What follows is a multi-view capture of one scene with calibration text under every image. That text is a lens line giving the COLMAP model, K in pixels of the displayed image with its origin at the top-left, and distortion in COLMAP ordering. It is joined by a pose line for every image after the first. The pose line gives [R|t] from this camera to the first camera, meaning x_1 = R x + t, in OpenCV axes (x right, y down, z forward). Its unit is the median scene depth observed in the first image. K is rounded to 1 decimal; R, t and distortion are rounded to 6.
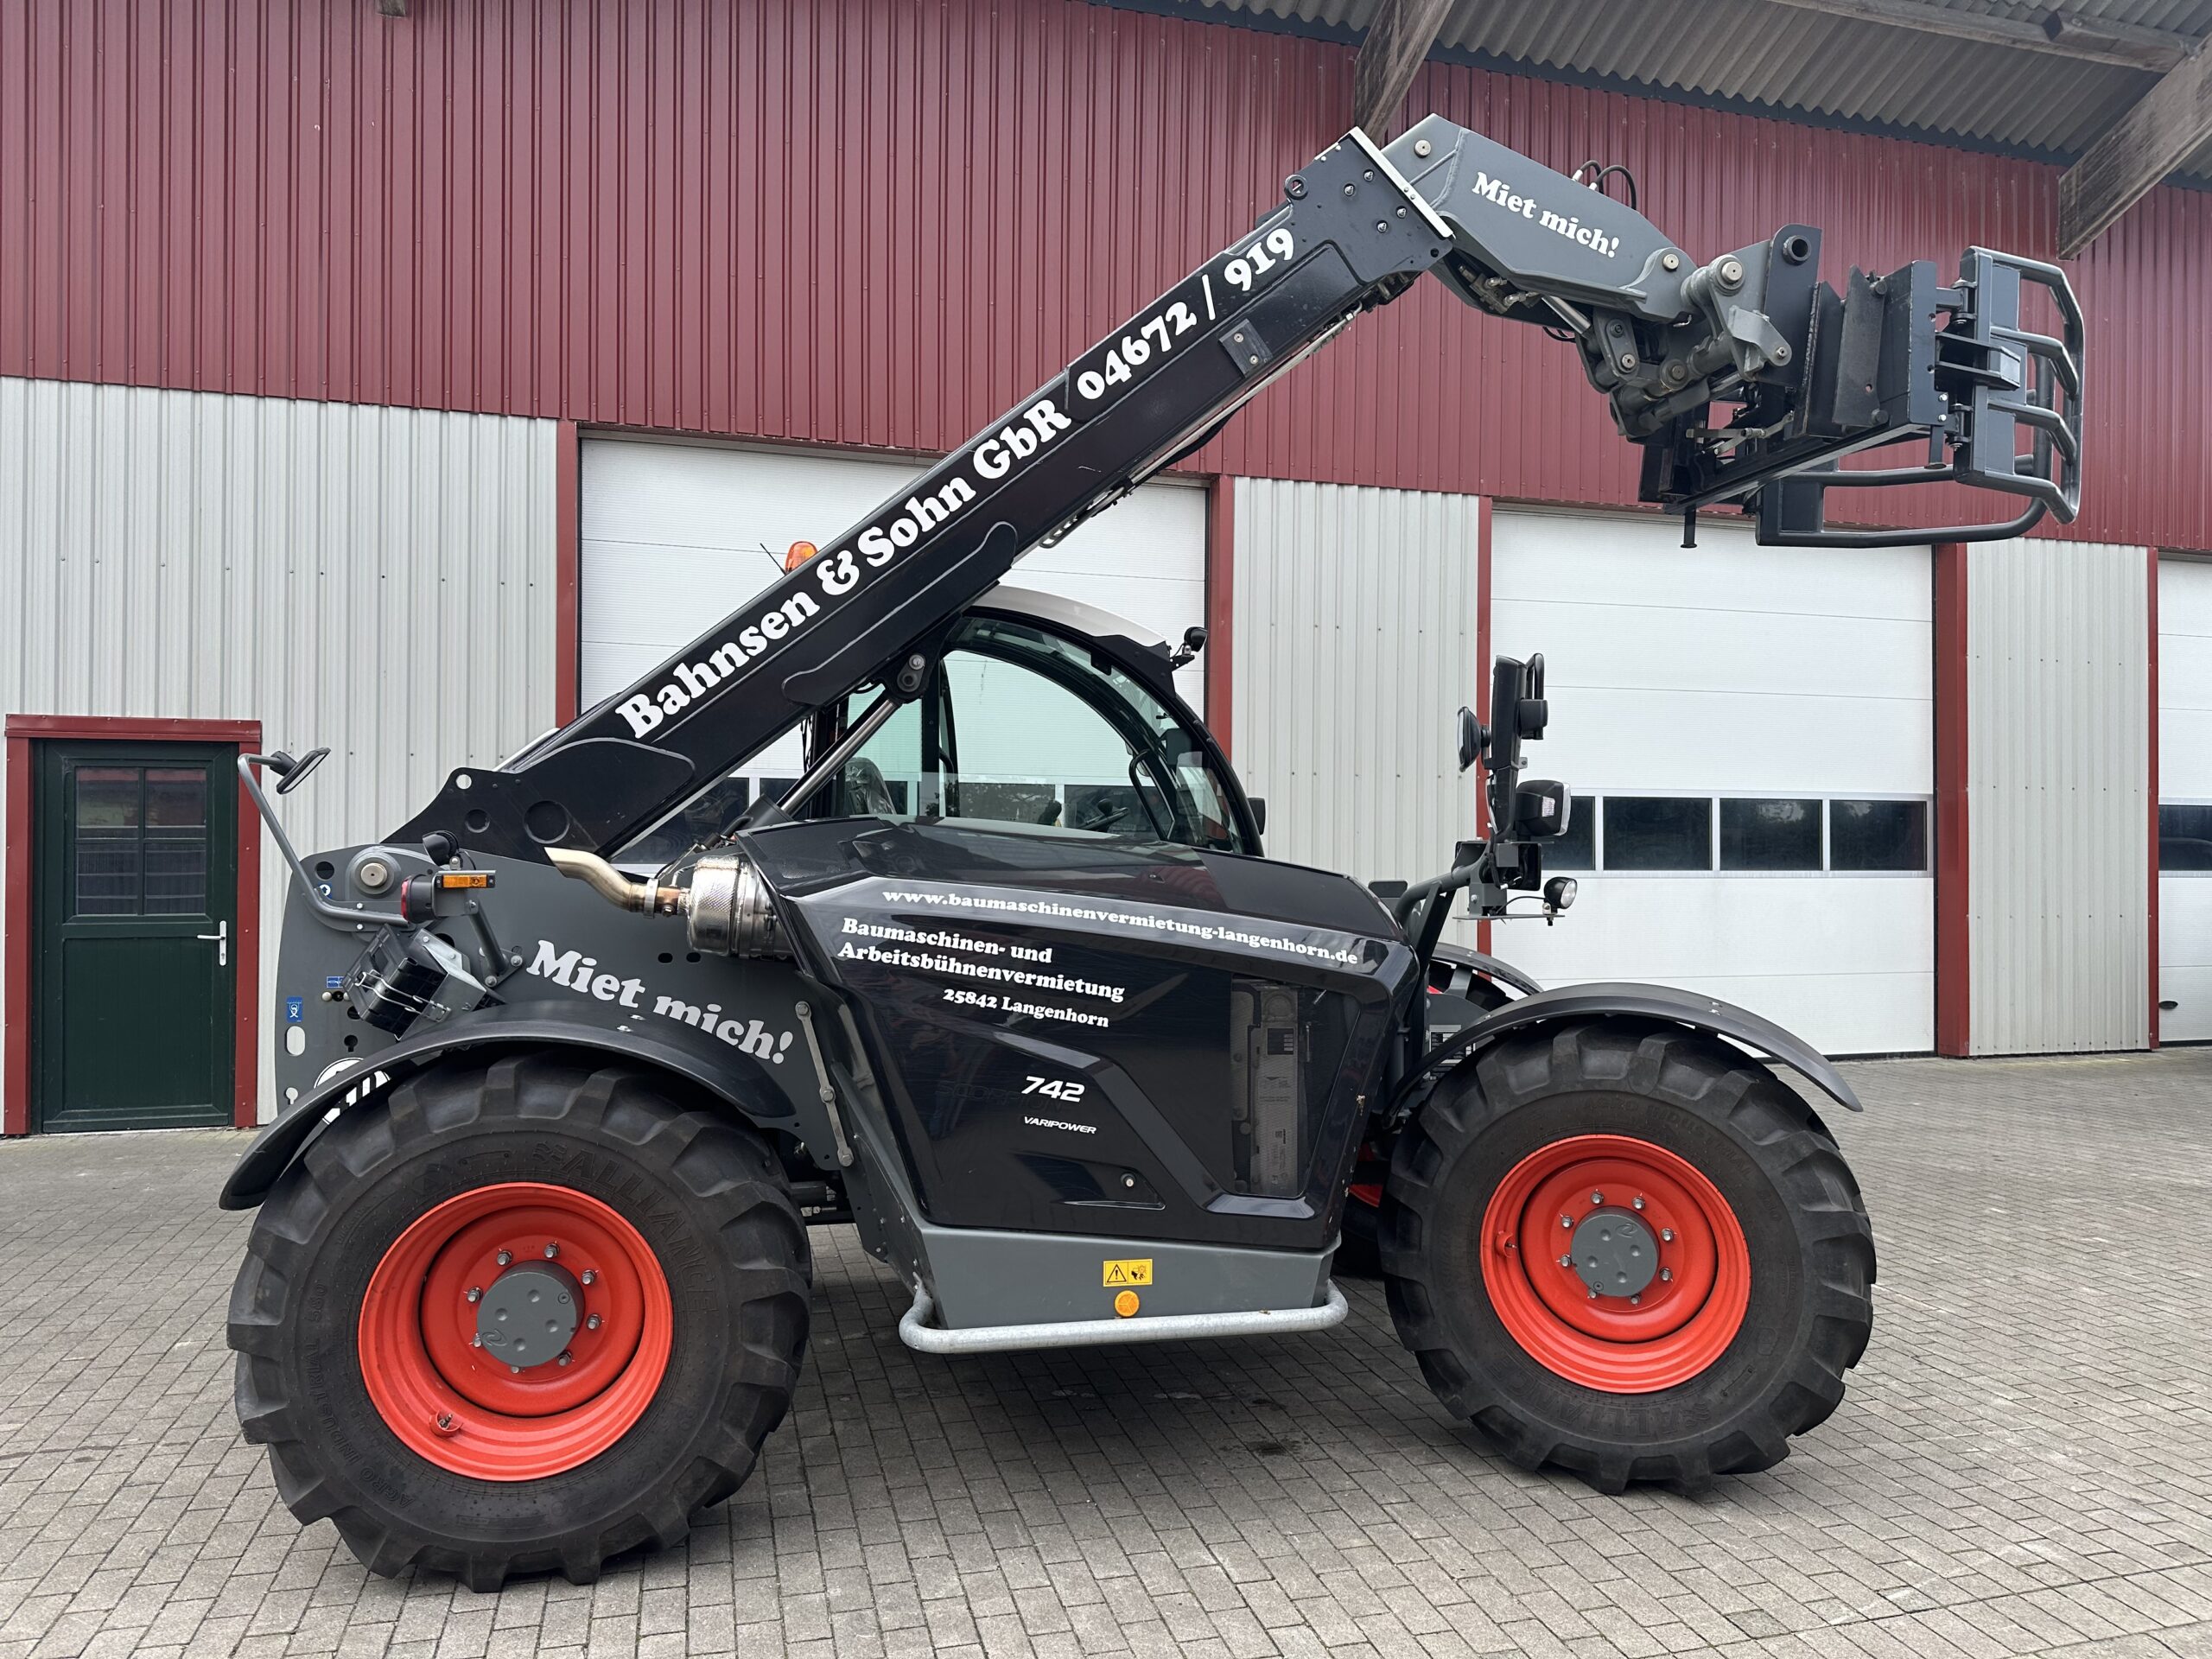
lens RADIAL K [[1541.1, 0, 1098.9], [0, 1541.1, 942.9], [0, 0, 1]] dist [0.130467, -0.253577]
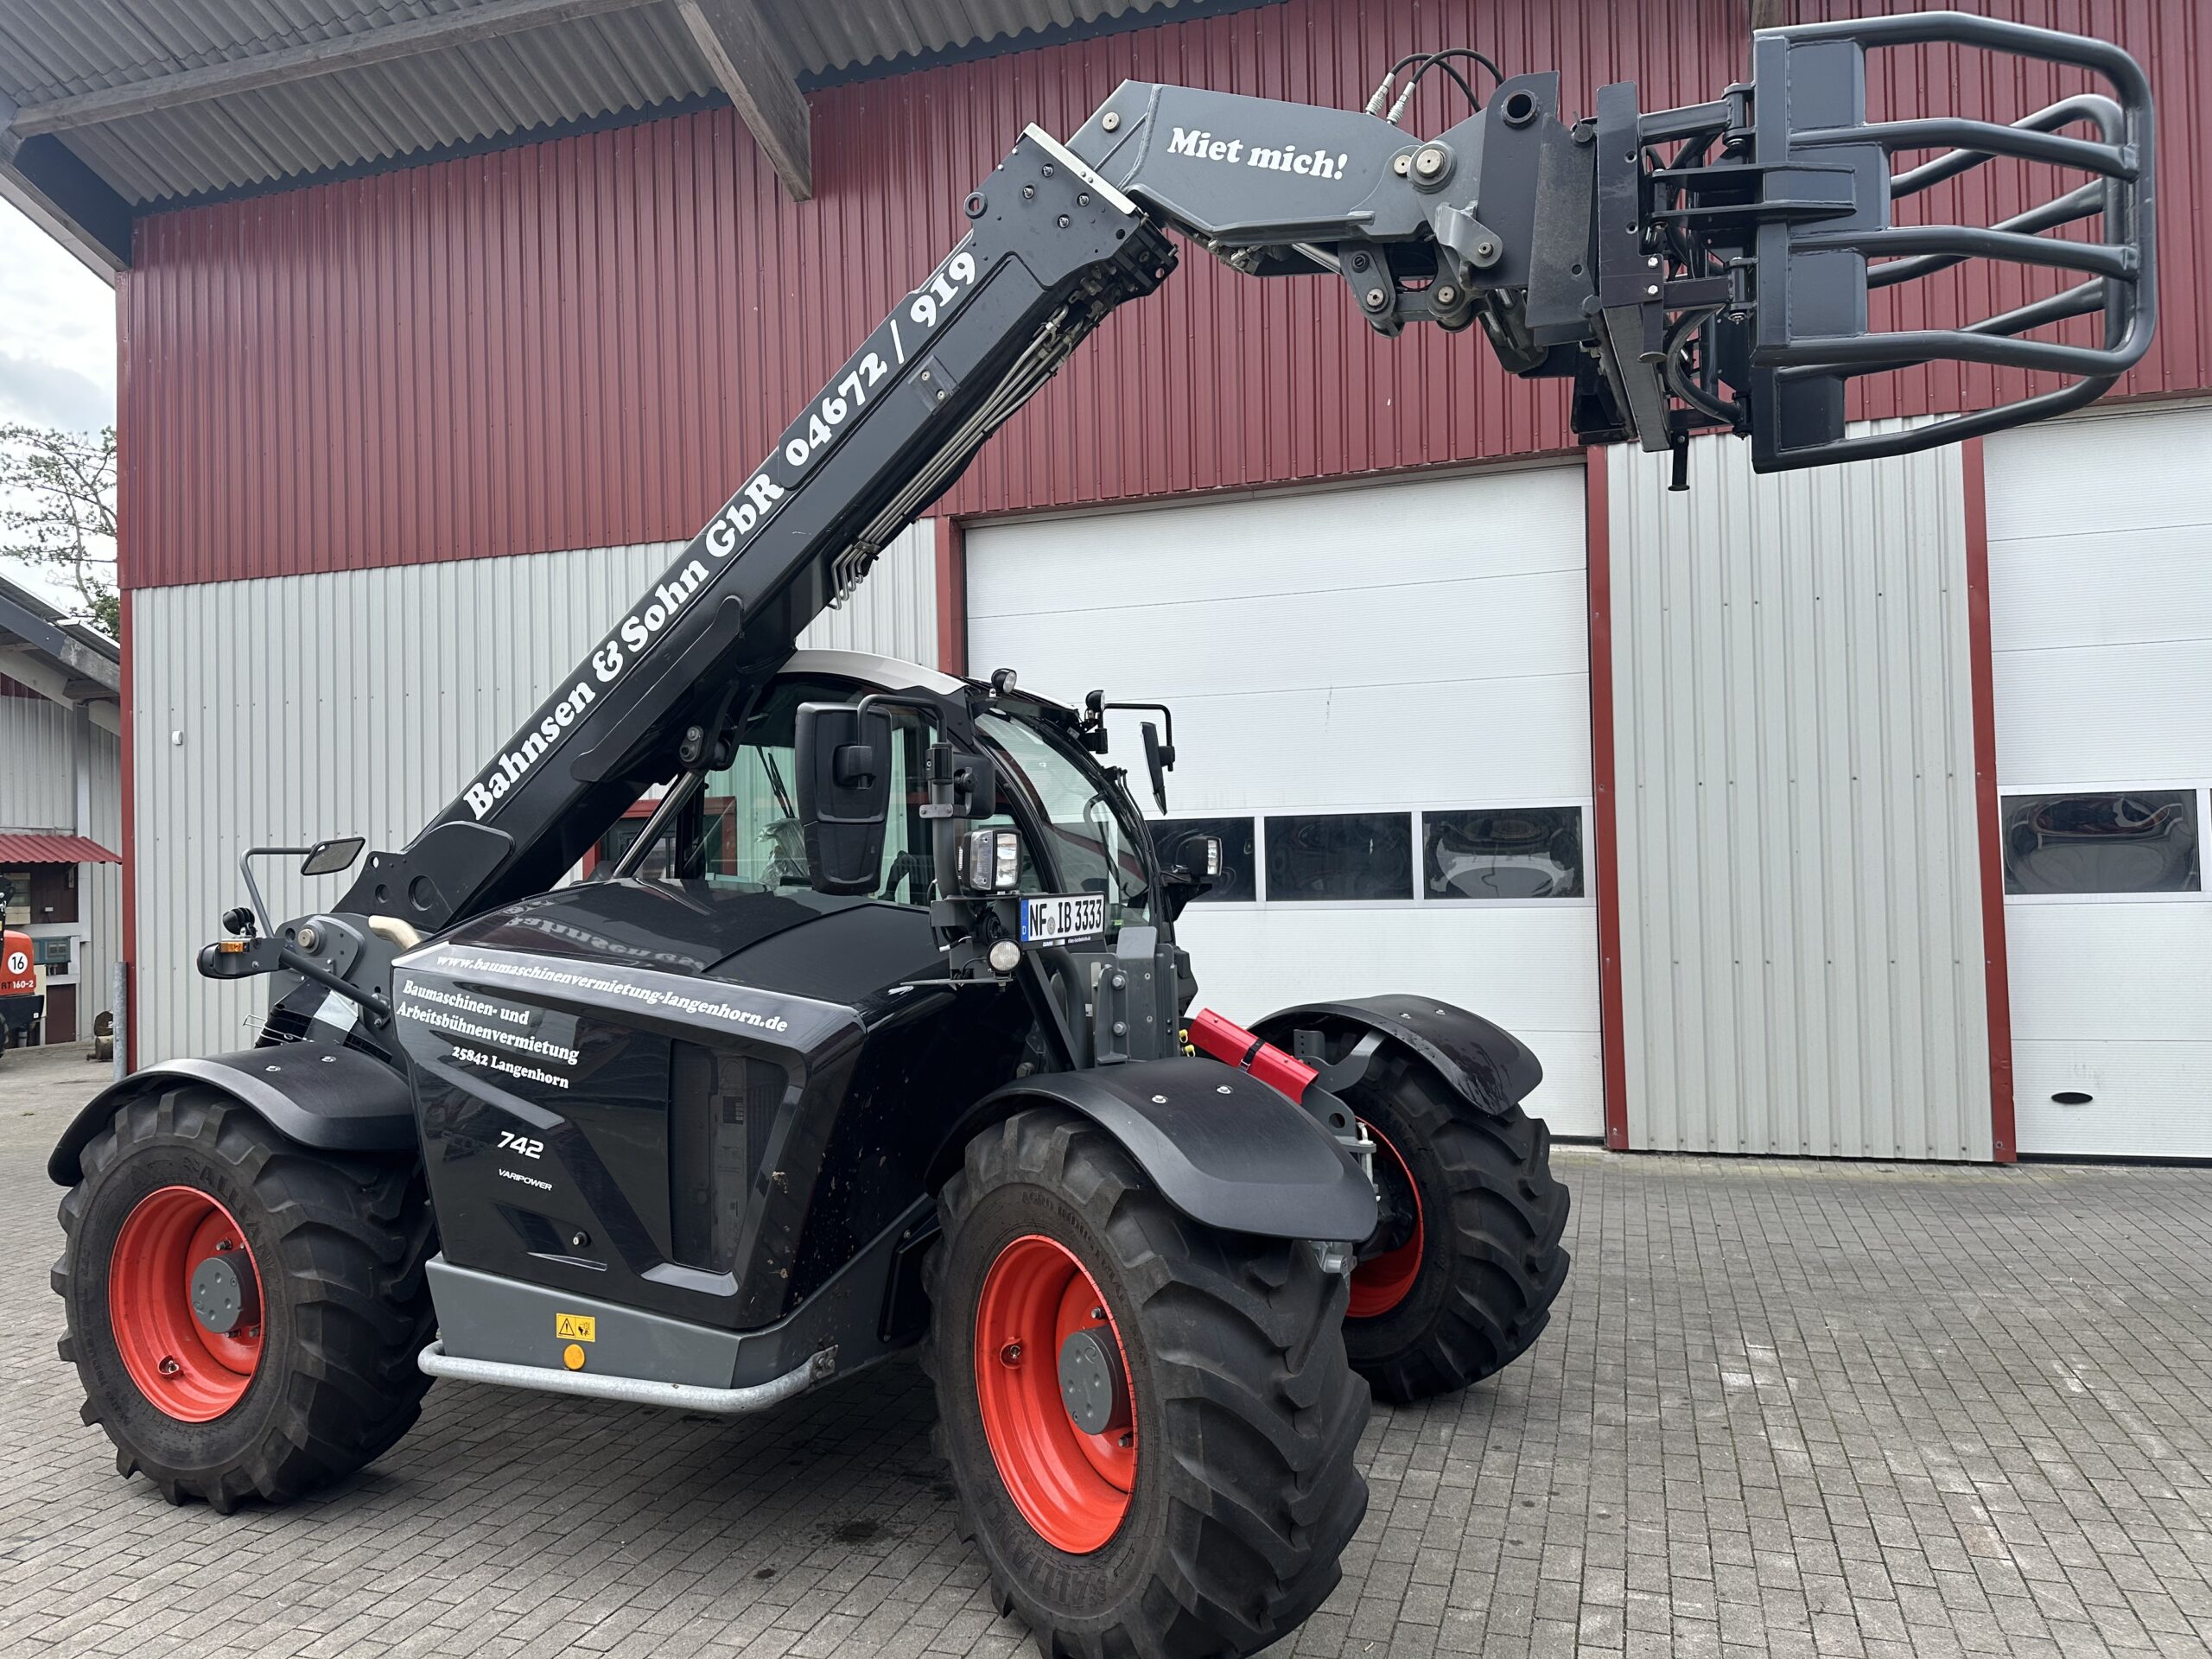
lens RADIAL K [[1569.1, 0, 1105.5], [0, 1569.1, 924.5], [0, 0, 1]] dist [0.030681, -0.045347]
pose [[0.828555, -0.006576, -0.559869, 0.753854], [-0.003437, 0.999852, -0.016832, -0.032659], [0.559897, 0.015870, 0.828410, 0.271138]]
